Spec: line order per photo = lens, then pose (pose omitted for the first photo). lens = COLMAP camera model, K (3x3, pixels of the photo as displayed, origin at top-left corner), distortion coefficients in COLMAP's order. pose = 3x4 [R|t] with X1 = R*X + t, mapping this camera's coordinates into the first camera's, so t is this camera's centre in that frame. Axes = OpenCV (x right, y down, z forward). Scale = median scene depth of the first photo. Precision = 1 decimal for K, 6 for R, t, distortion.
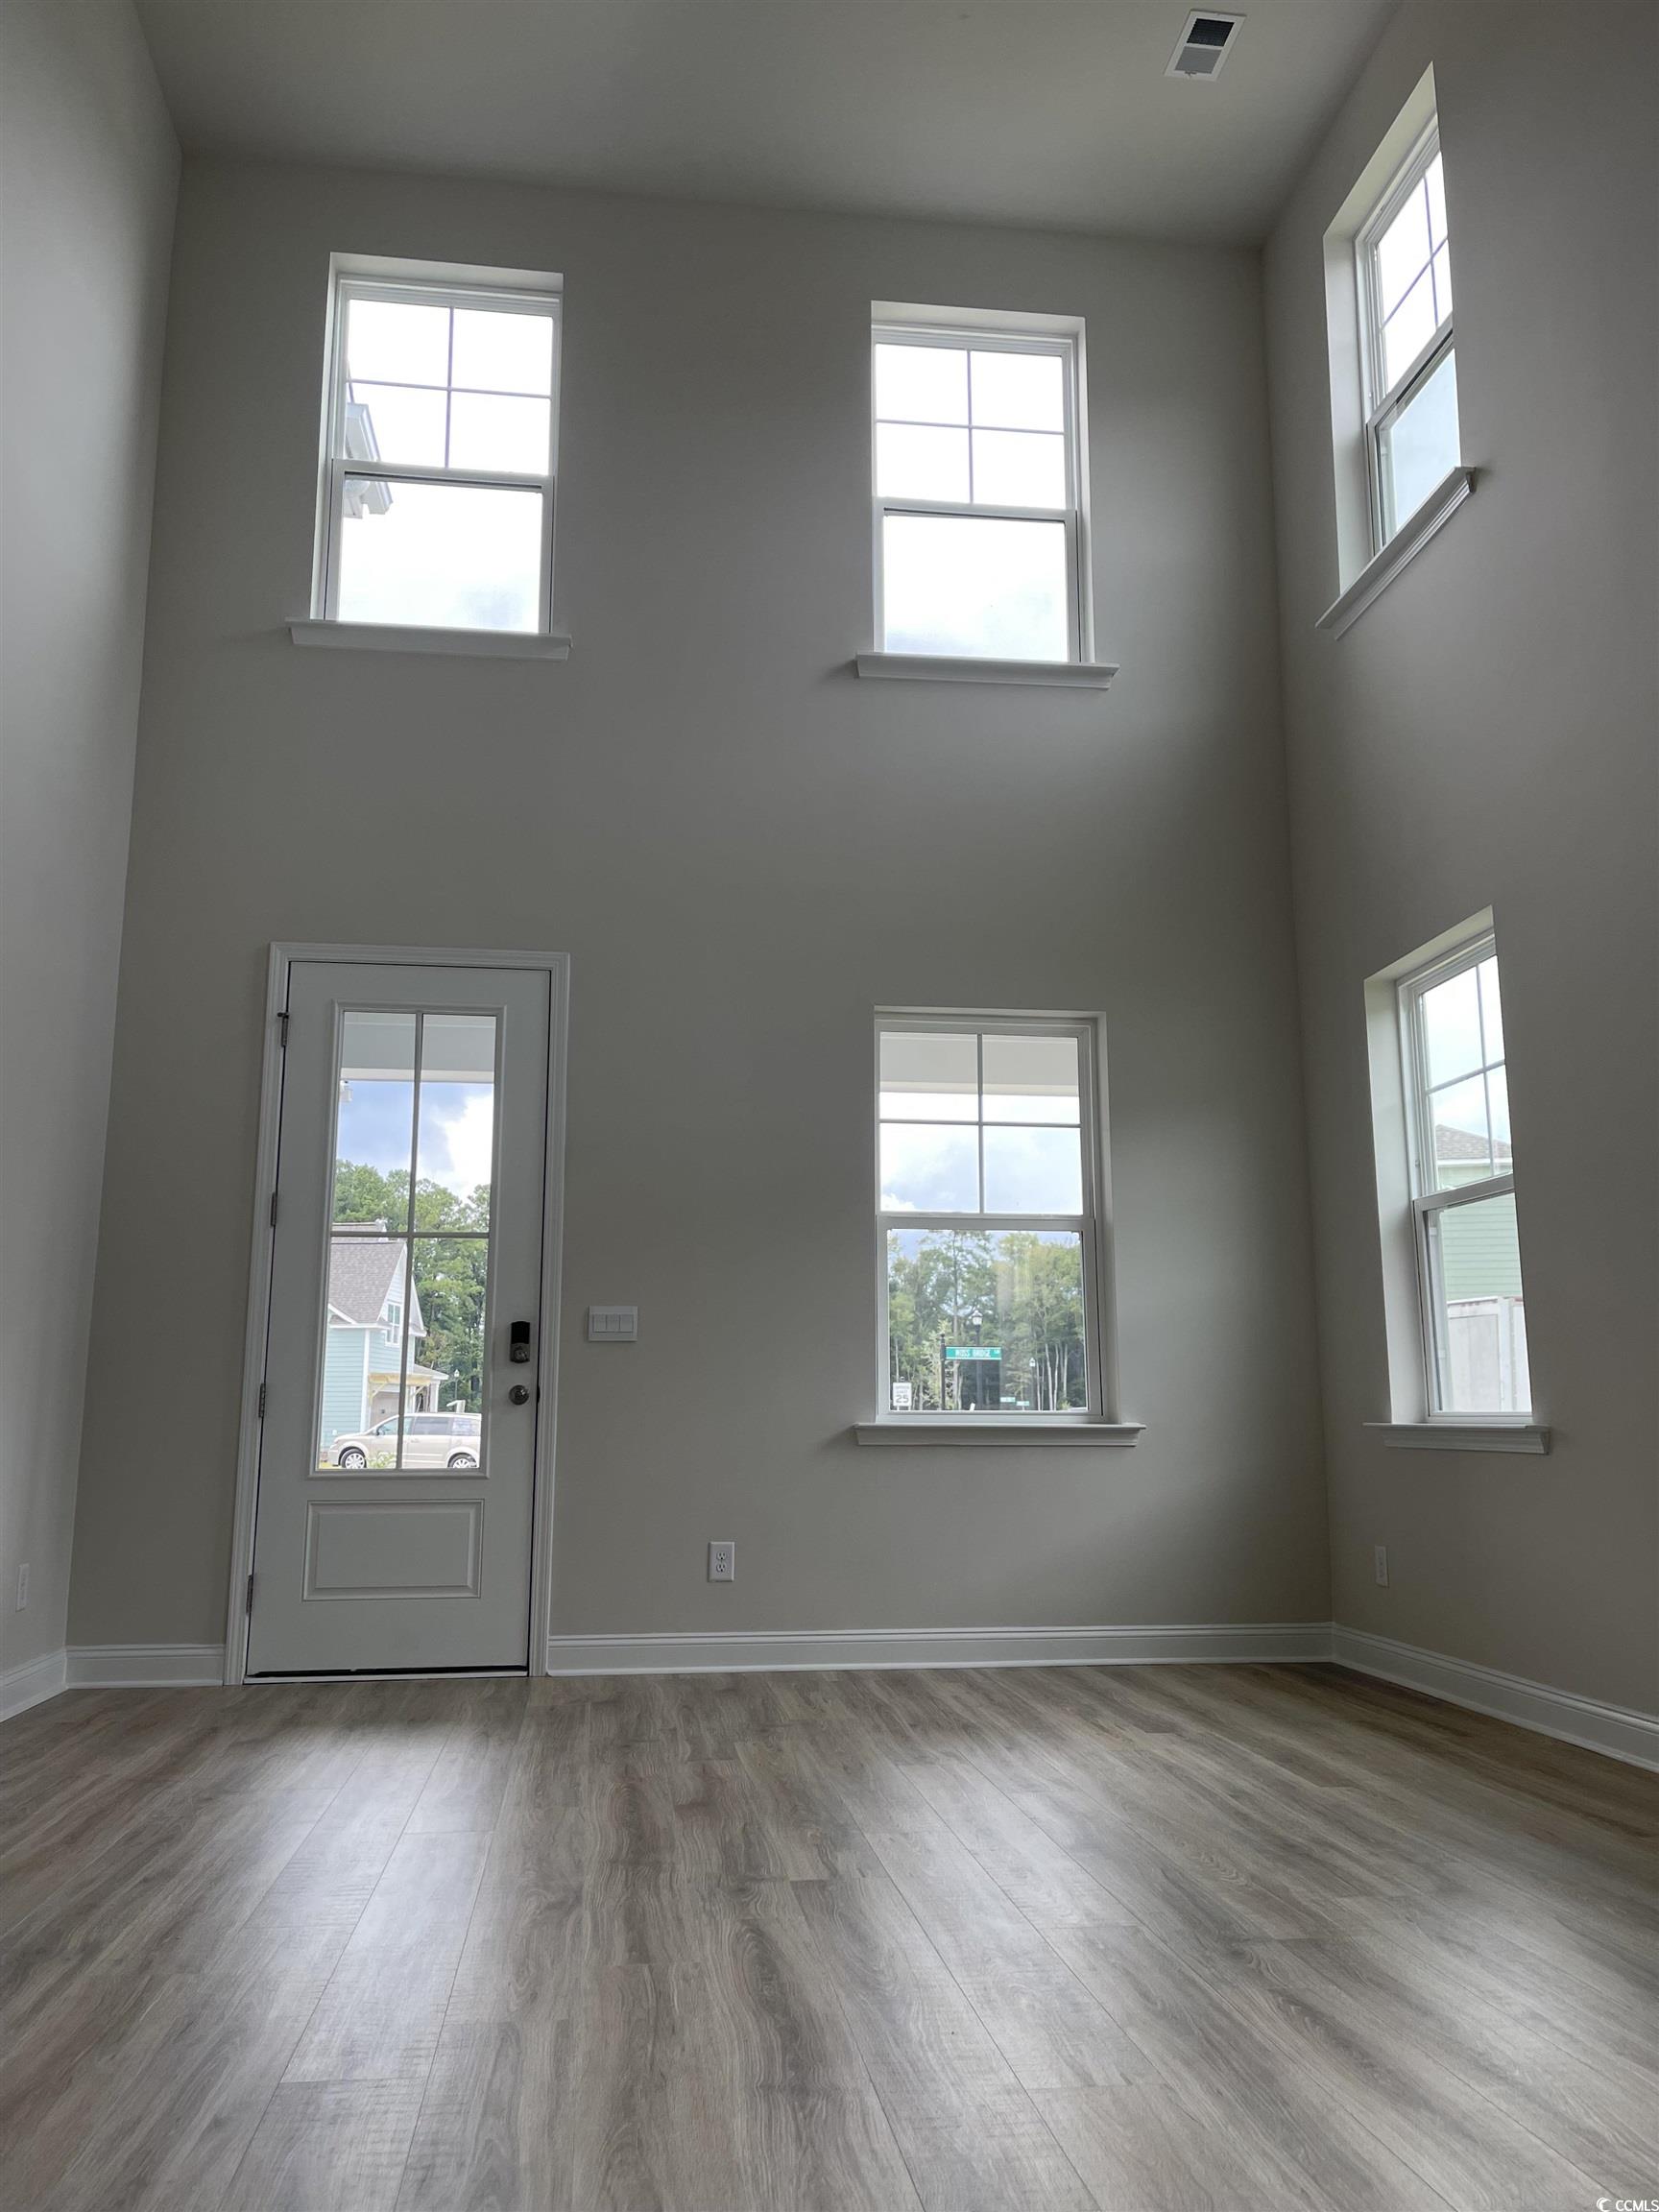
lens RADIAL K [[1660.0, 0, 829.5], [0, 1660.0, 1106.0], [0, 0, 1]] dist [0.021879, -0.033576]
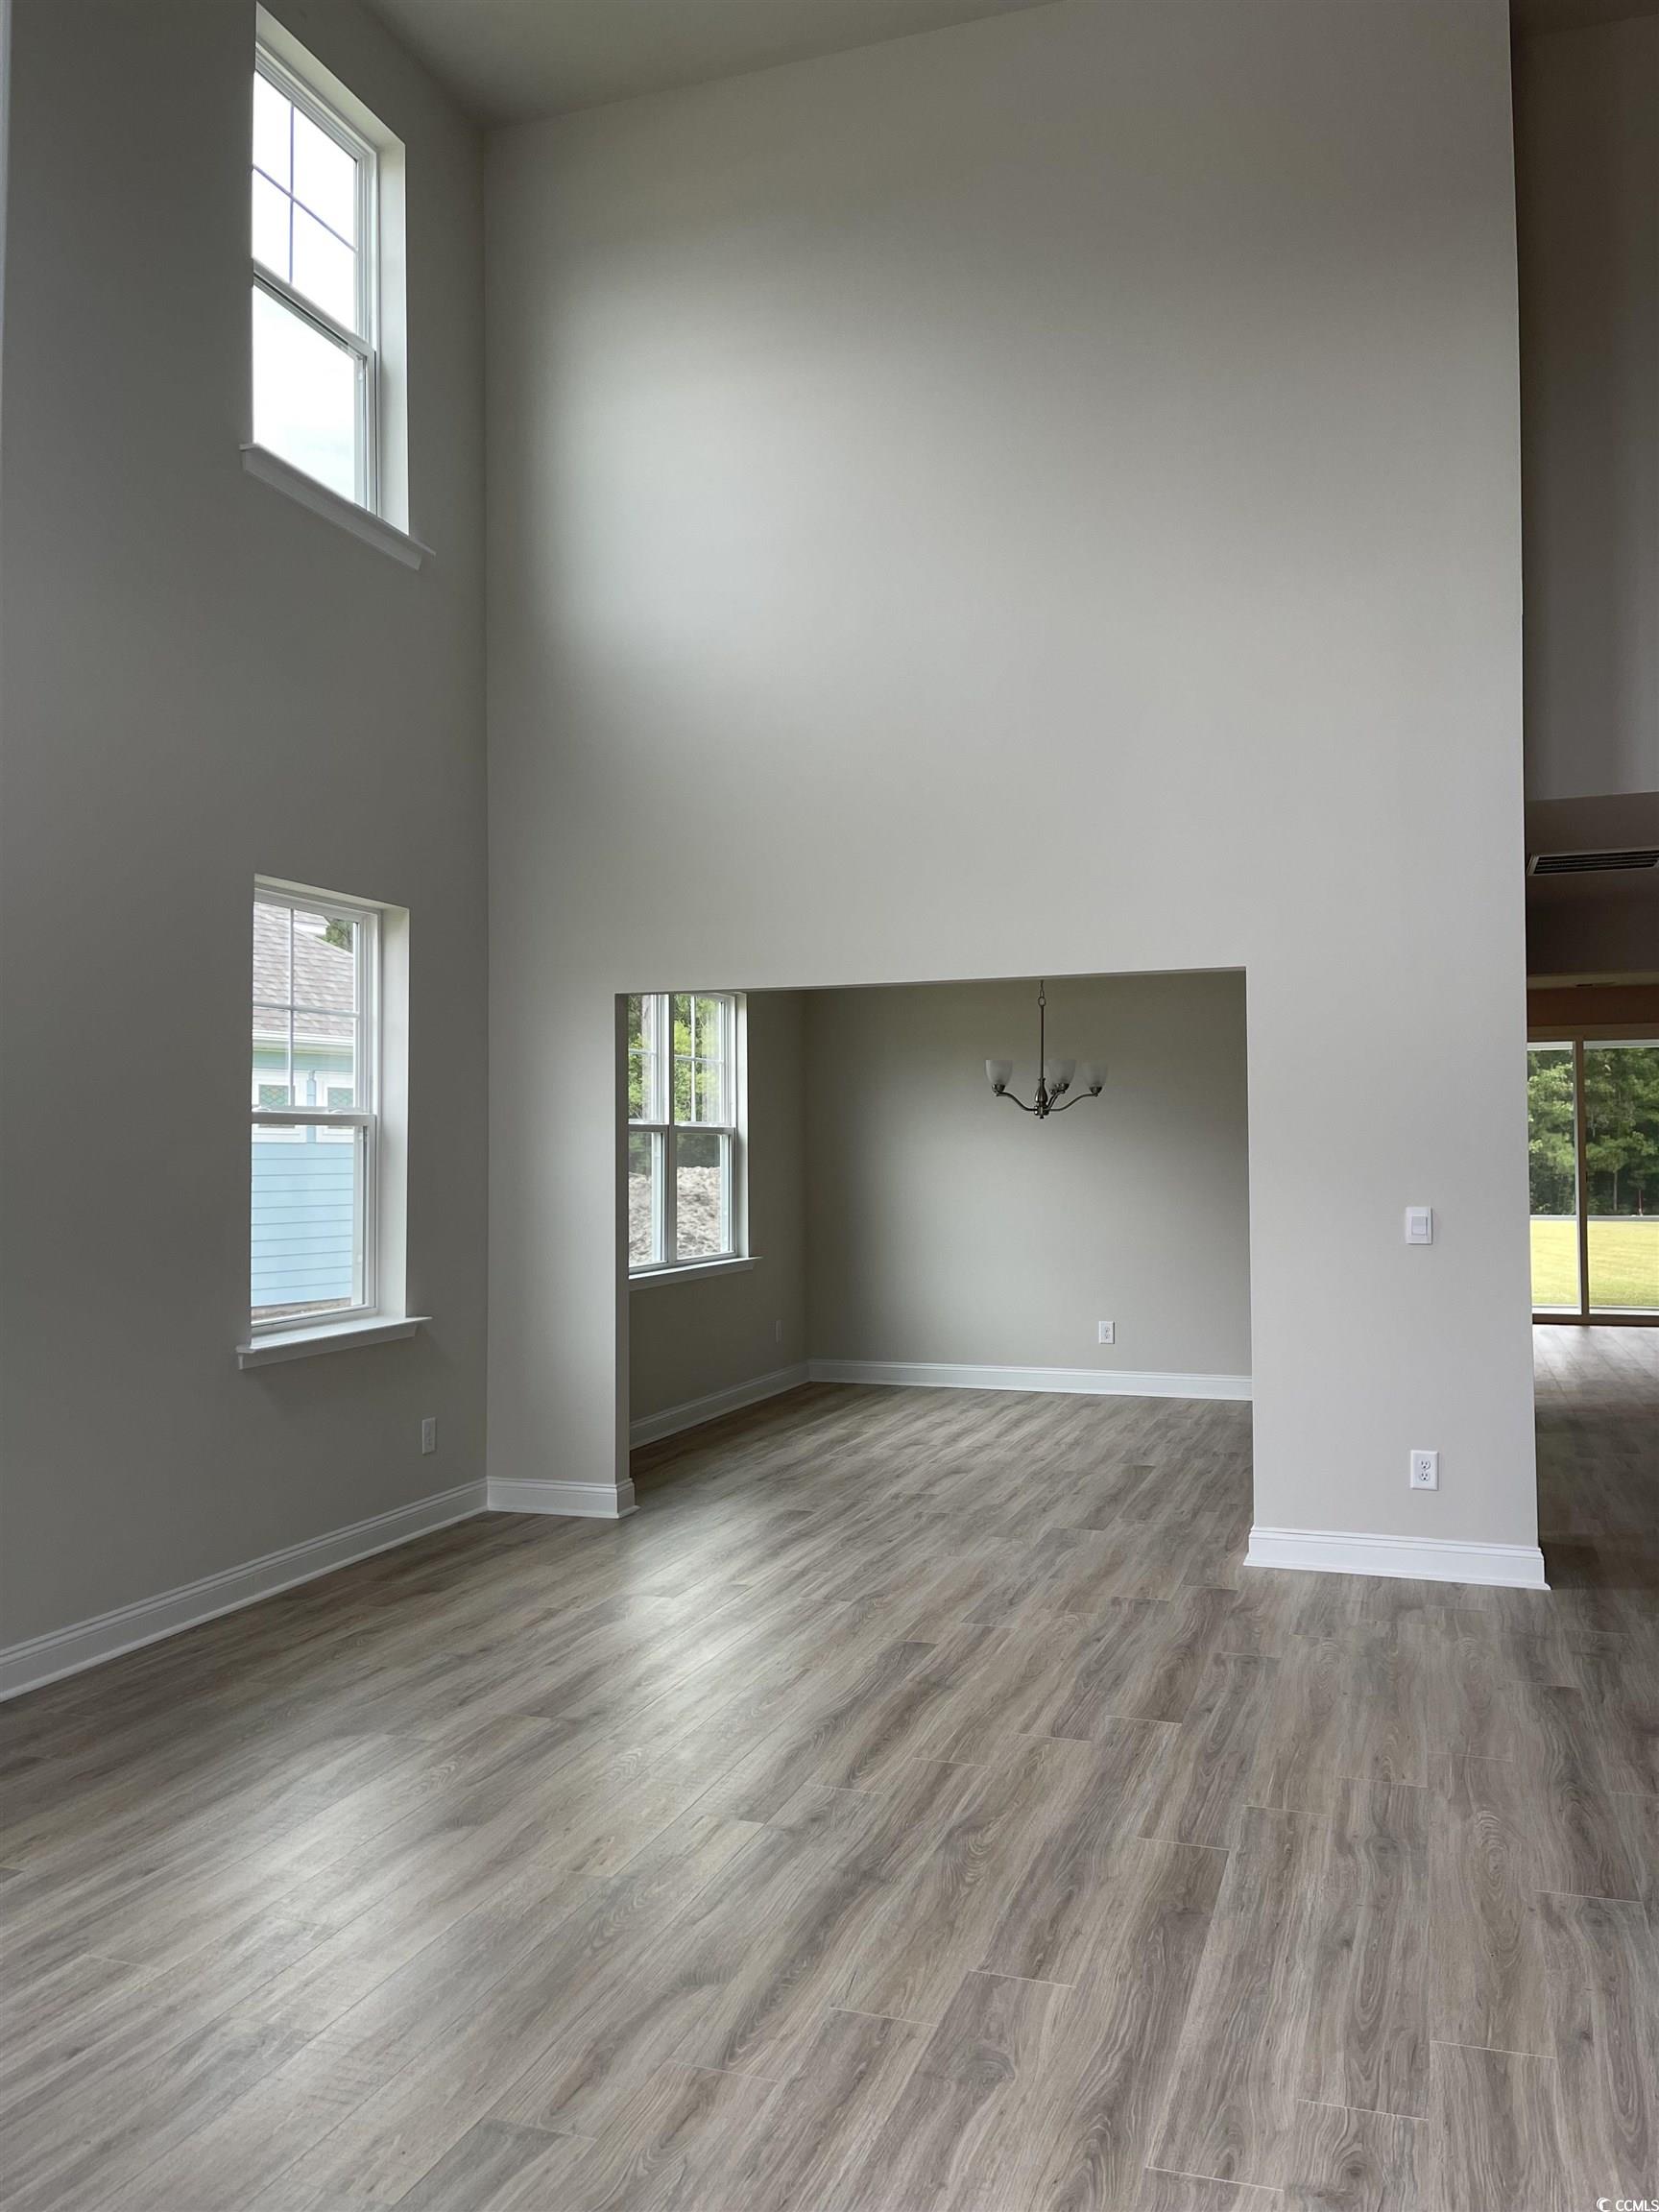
lens RADIAL K [[1617.1, 0, 829.5], [0, 1617.1, 1106.0], [0, 0, 1]] dist [0.026412, -0.000475]
pose [[-0.887642, 0.017513, 0.460200, -0.323092], [-0.081087, 0.977722, -0.193608, 0.108448], [-0.453339, -0.209171, -0.866448, 1.131537]]
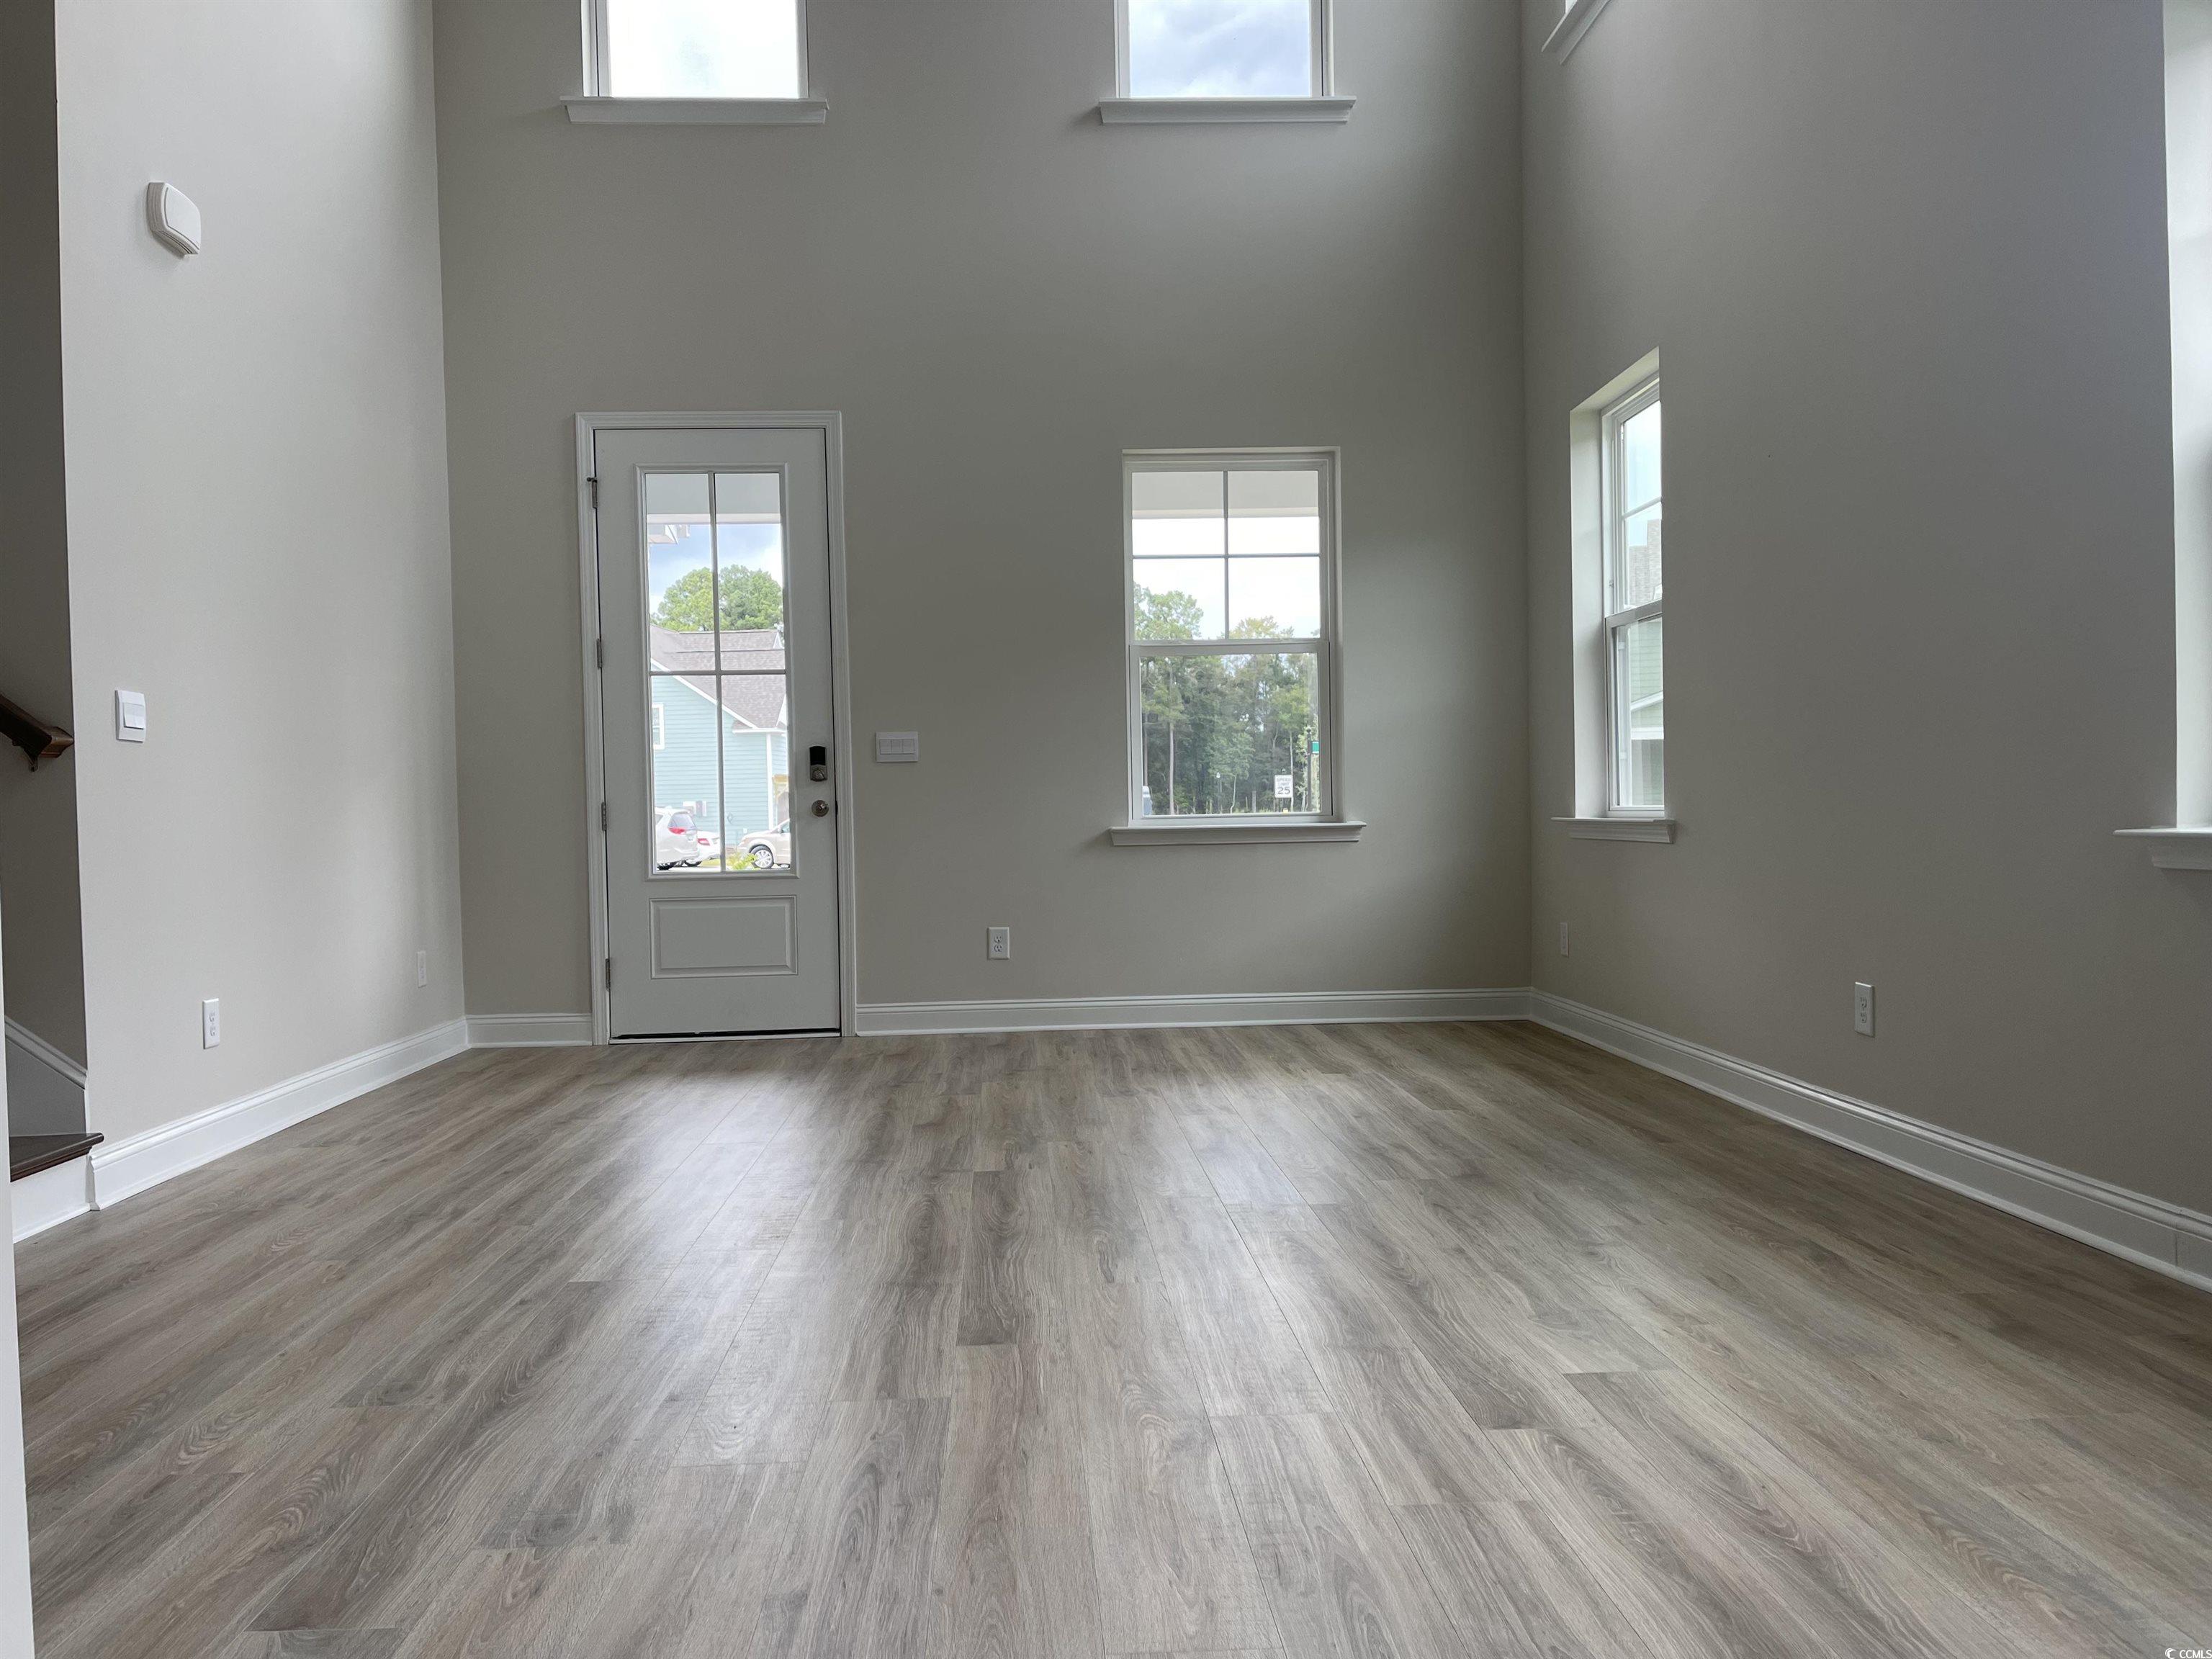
lens RADIAL K [[1631.3, 0, 1107.6], [0, 1631.3, 878.4], [0, 0, 1]] dist [0.008128, -0.052793]
pose [[0.997167, -0.016684, -0.073351, 0.100003], [0.032726, 0.974199, 0.223304, -0.028223], [0.067732, -0.225072, 0.971985, -0.114491]]
